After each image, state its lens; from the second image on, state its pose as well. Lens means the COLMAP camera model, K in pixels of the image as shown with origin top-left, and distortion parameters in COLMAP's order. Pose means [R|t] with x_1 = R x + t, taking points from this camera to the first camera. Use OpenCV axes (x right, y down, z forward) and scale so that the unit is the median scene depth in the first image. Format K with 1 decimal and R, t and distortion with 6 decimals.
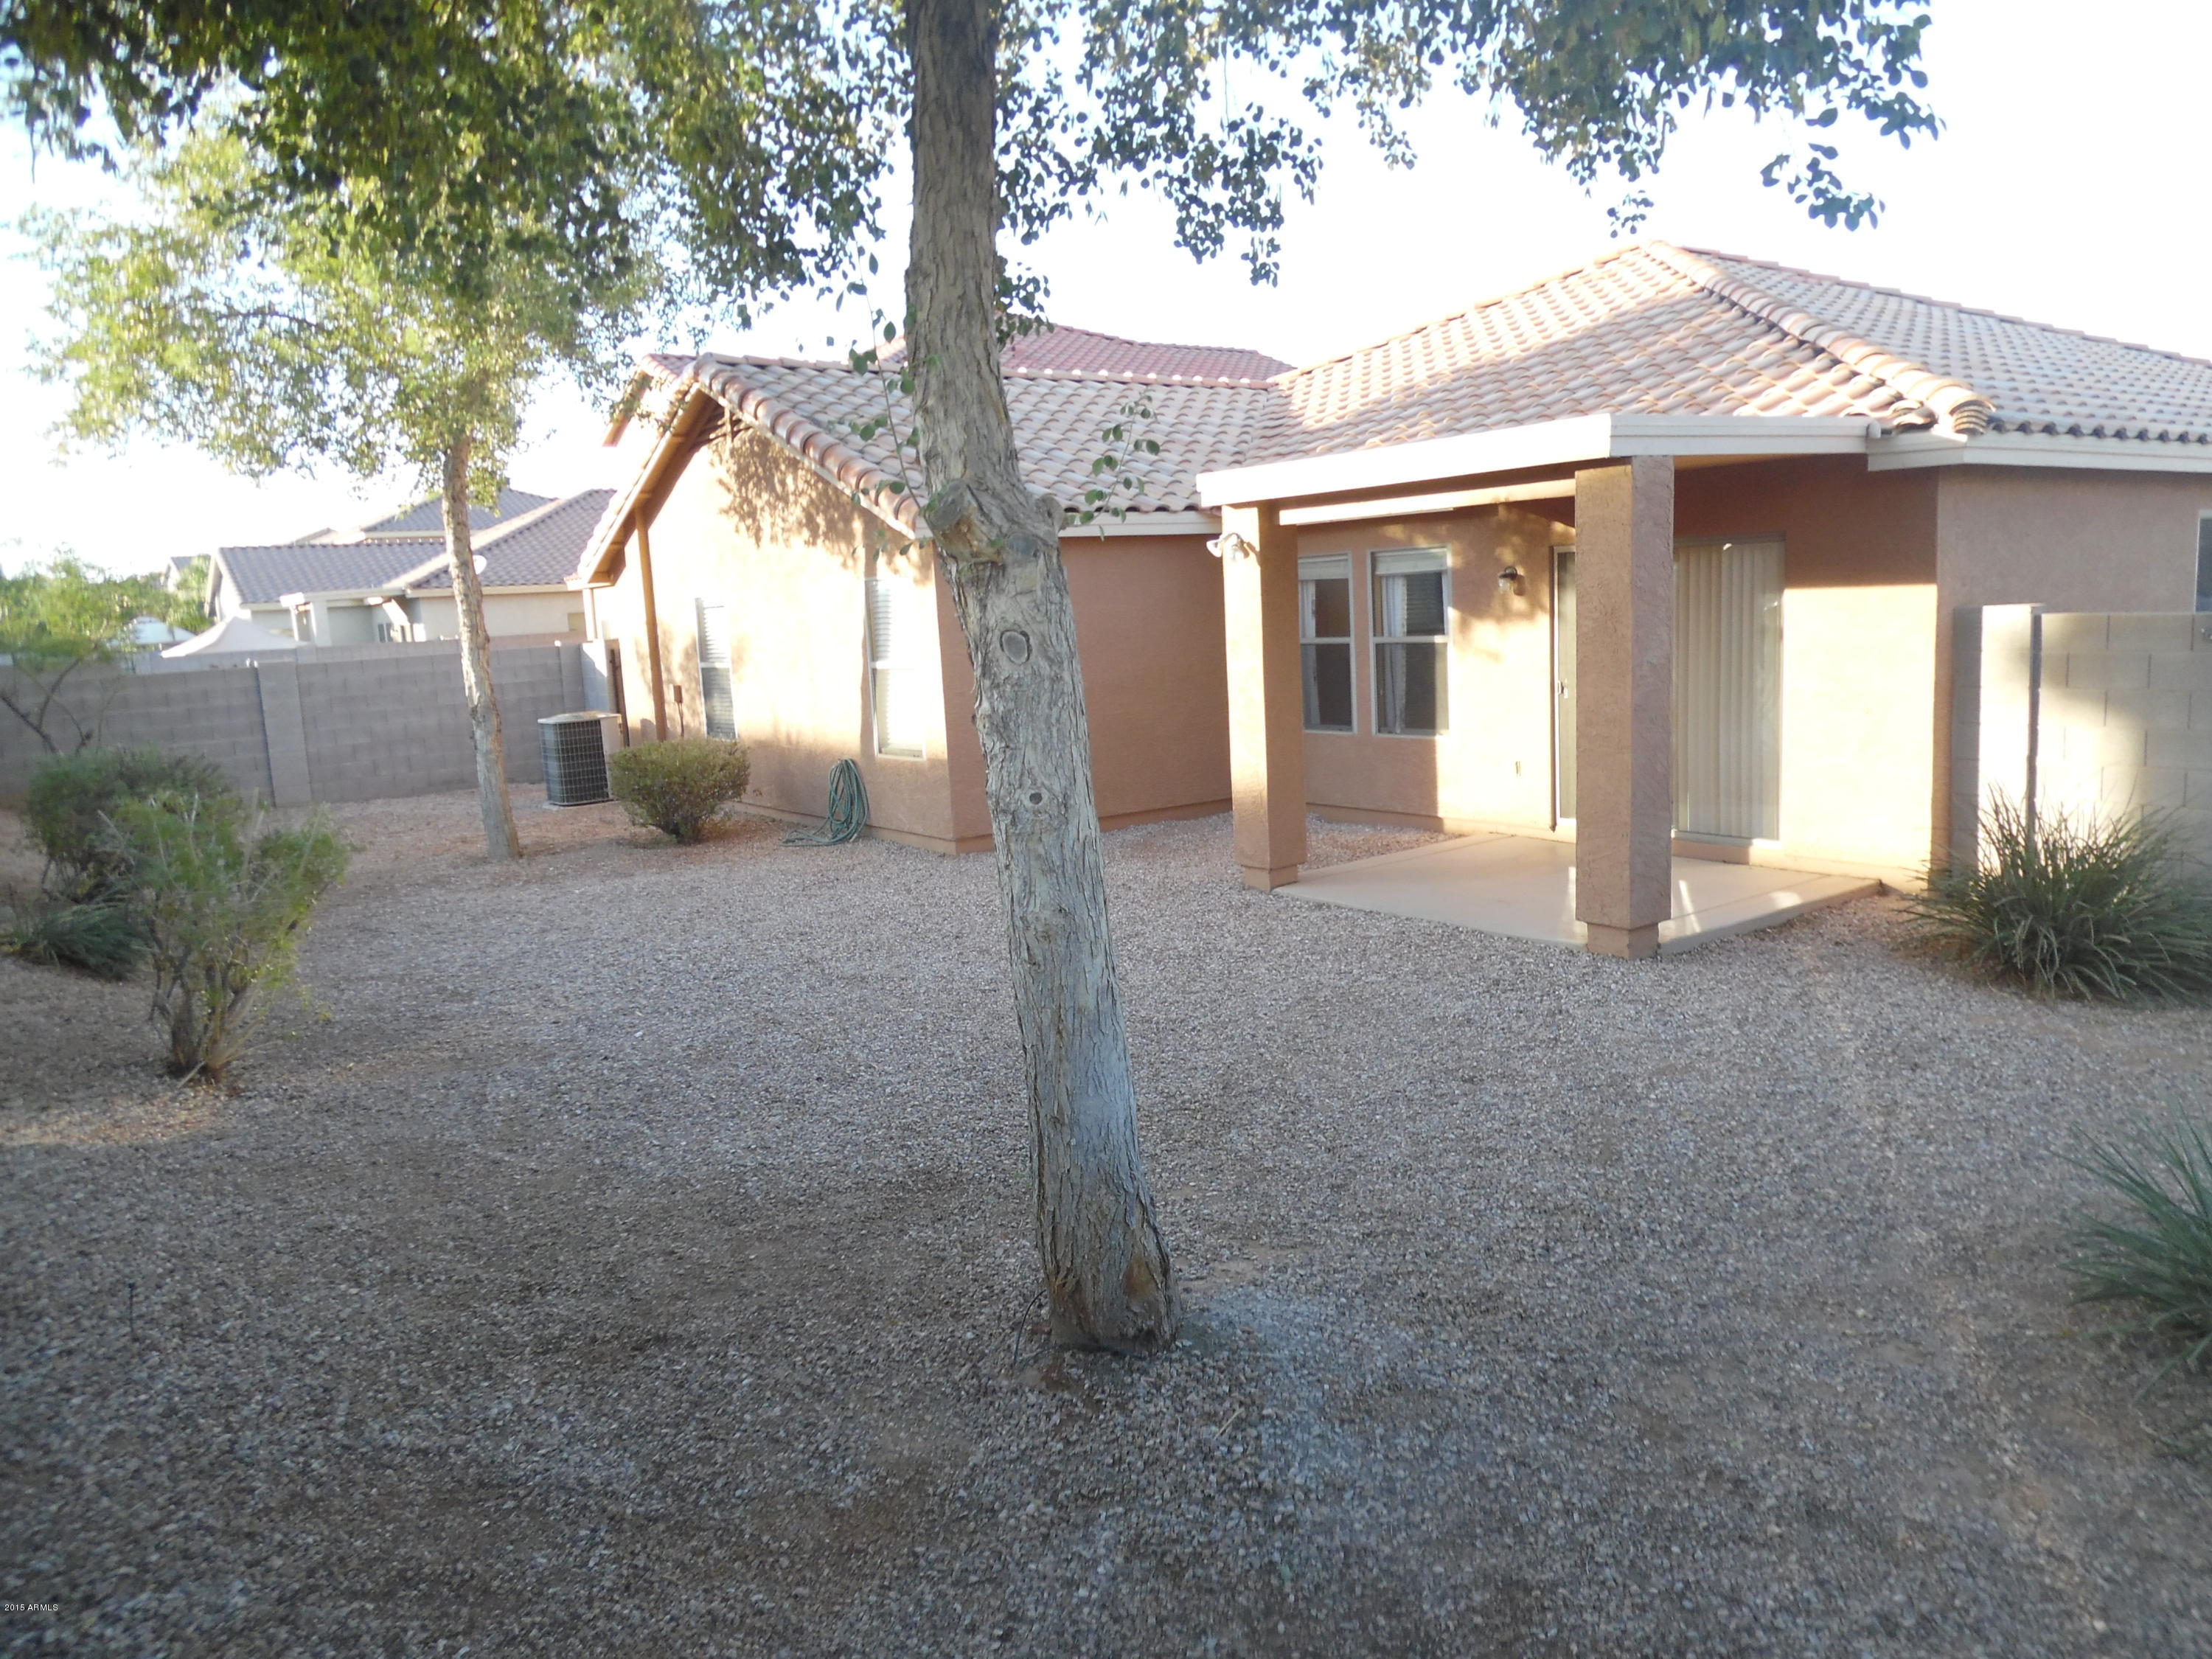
lens RADIAL K [[1561.6, 0, 1106.0], [0, 1561.6, 829.5], [0, 0, 1]] dist [0.021029, -0.002688]
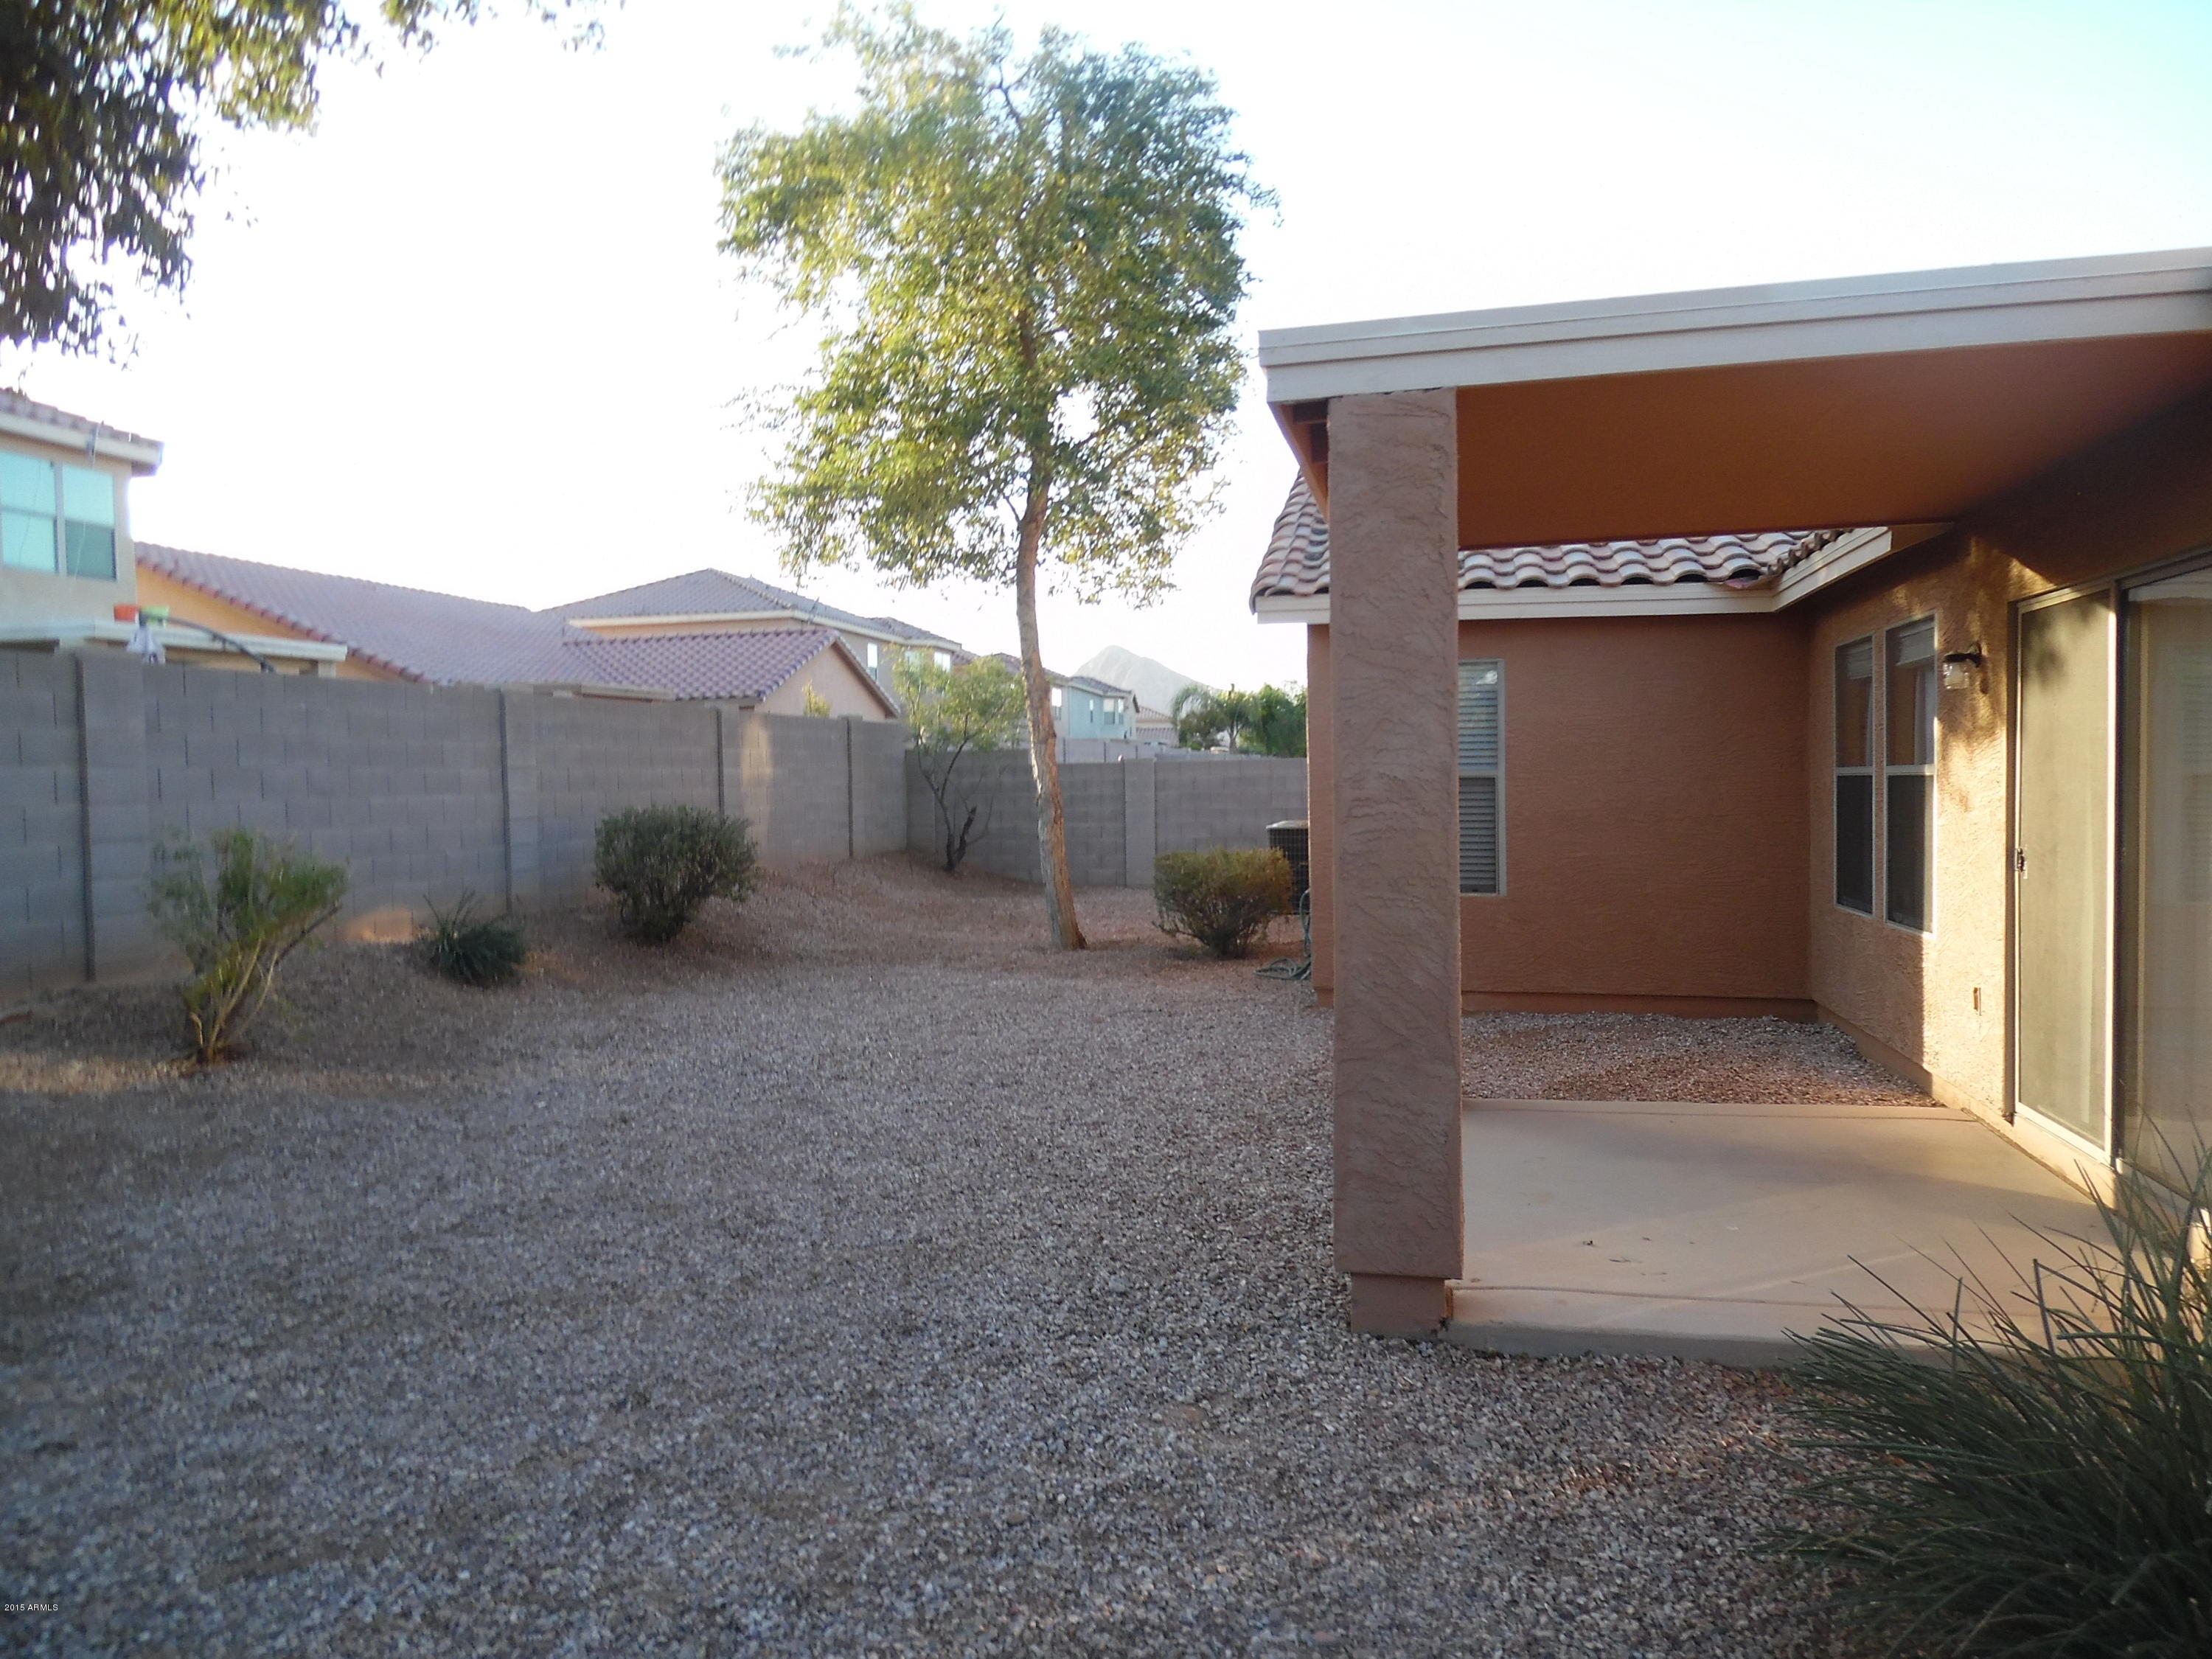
lens RADIAL K [[1561.6, 0, 1106.0], [0, 1561.6, 829.5], [0, 0, 1]] dist [0.021029, -0.002688]
pose [[0.648214, 0.065812, -0.758609, 0.459708], [-0.122351, 0.992315, -0.018459, -0.049445], [0.751565, 0.104782, 0.651284, 0.372266]]
